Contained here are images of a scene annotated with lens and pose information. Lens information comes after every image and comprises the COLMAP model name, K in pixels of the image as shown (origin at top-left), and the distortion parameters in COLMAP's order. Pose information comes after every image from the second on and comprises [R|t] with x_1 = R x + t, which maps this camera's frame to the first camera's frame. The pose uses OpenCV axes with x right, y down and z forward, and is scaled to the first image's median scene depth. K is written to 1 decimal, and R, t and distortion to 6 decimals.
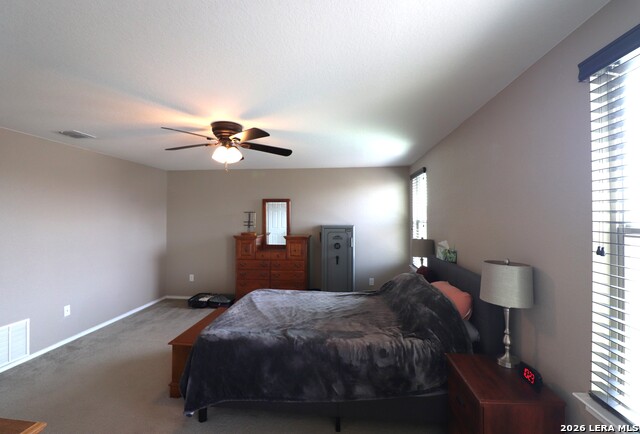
lens RADIAL K [[303.8, 0, 318.5], [0, 303.8, 218.6], [0, 0, 1]] dist [-0.002634, -0.000484]
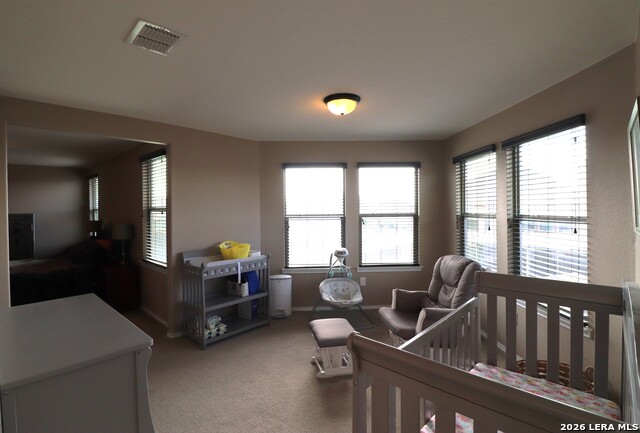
lens RADIAL K [[303.8, 0, 319.4], [0, 303.8, 211.6], [0, 0, 1]] dist [-0.002634, -0.000484]
pose [[0.621265, -0.020519, 0.783332, -0.128484], [0.011012, 0.999787, 0.017455, 0.004601], [-0.783523, -0.002219, 0.621358, -0.686145]]
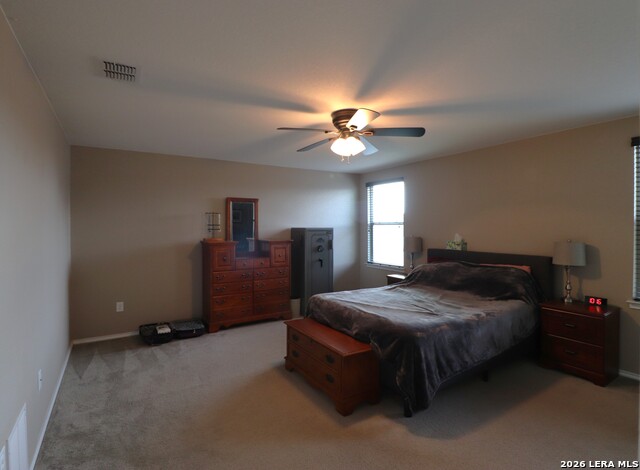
lens RADIAL K [[326.9, 0, 318.6], [0, 326.9, 233.7], [0, 0, 1]] dist [-0.000962, -0.000522]
pose [[0.789410, -0.019046, 0.613571, -0.597276], [0.006630, 0.999725, 0.022503, 0.017443], [-0.613830, -0.013696, 0.789319, 0.160111]]
